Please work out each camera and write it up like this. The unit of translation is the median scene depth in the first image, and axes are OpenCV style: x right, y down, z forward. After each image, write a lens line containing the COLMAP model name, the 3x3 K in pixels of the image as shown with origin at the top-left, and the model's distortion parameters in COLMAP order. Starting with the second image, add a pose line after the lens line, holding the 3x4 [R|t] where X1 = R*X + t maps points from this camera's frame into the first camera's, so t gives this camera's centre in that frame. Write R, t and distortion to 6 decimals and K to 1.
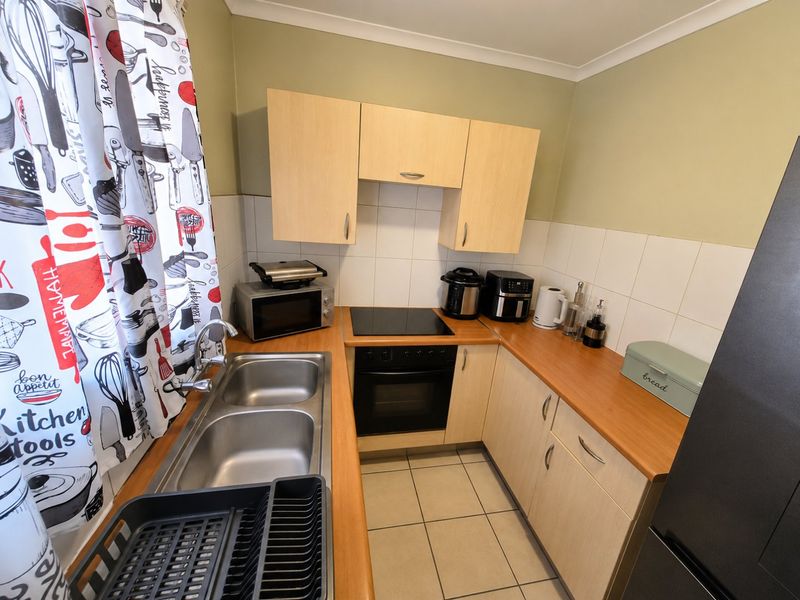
lens RADIAL K [[315.8, 0, 401.6], [0, 315.8, 302.0], [0, 0, 1]] dist [0.000875, 0.001898]
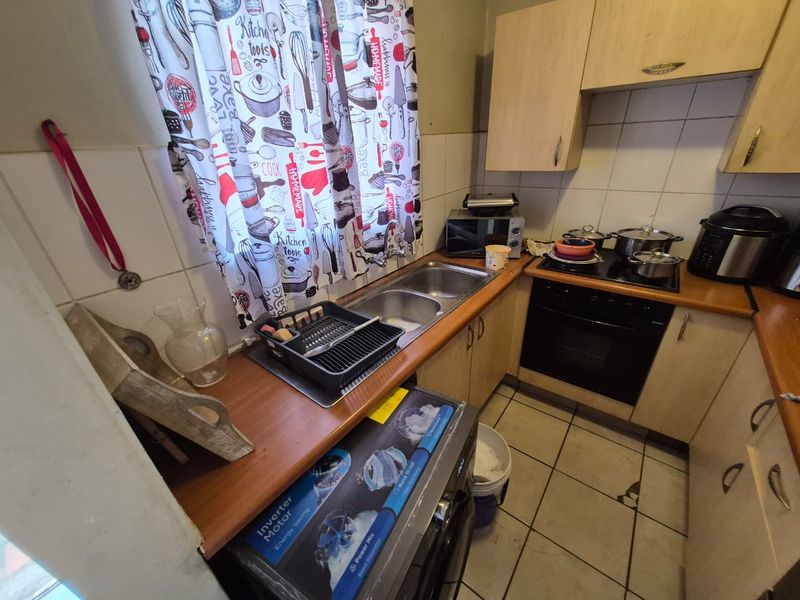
lens RADIAL K [[315.8, 0, 400.5], [0, 315.8, 301.1], [0, 0, 1]] dist [0.000875, 0.001898]
pose [[0.638179, 0.236877, -0.732541, 0.615630], [-0.134039, 0.971145, 0.197260, 0.131969], [0.758130, -0.027698, 0.651515, 0.056789]]
